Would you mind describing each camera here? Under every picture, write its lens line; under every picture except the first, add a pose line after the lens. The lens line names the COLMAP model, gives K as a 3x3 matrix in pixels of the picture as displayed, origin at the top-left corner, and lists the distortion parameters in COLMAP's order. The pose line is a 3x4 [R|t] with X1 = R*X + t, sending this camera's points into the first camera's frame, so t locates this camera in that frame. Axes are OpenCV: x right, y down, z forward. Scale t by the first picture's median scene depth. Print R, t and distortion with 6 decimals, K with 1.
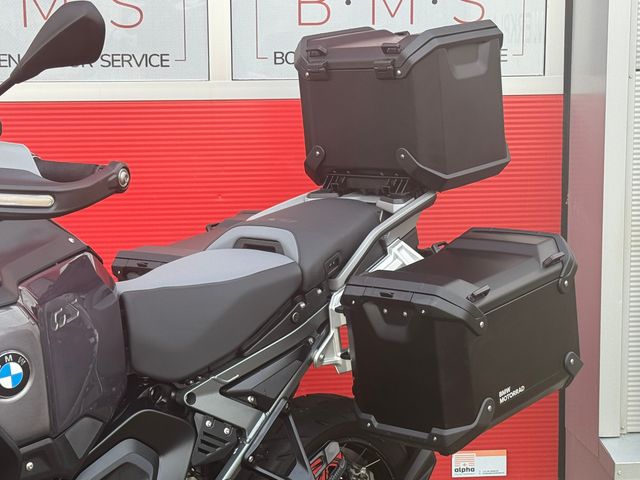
lens RADIAL K [[1336.6, 0, 320.0], [0, 1336.6, 240.0], [0, 0, 1]] dist [0.139233, 0.083525]
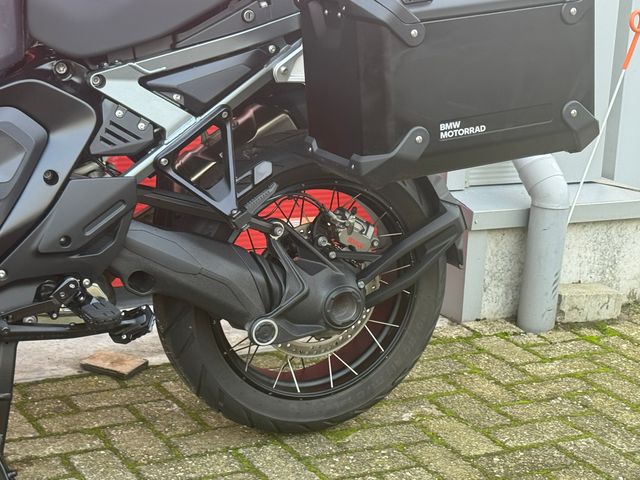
lens RADIAL K [[1344.4, 0, 328.5], [0, 1344.4, 240.9], [0, 0, 1]] dist [0.131476, 0.125930]
pose [[0.923128, 0.159889, -0.349671, 0.364991], [-0.125877, 0.984993, 0.118080, 0.093090], [0.363303, -0.064987, 0.929402, 0.194944]]
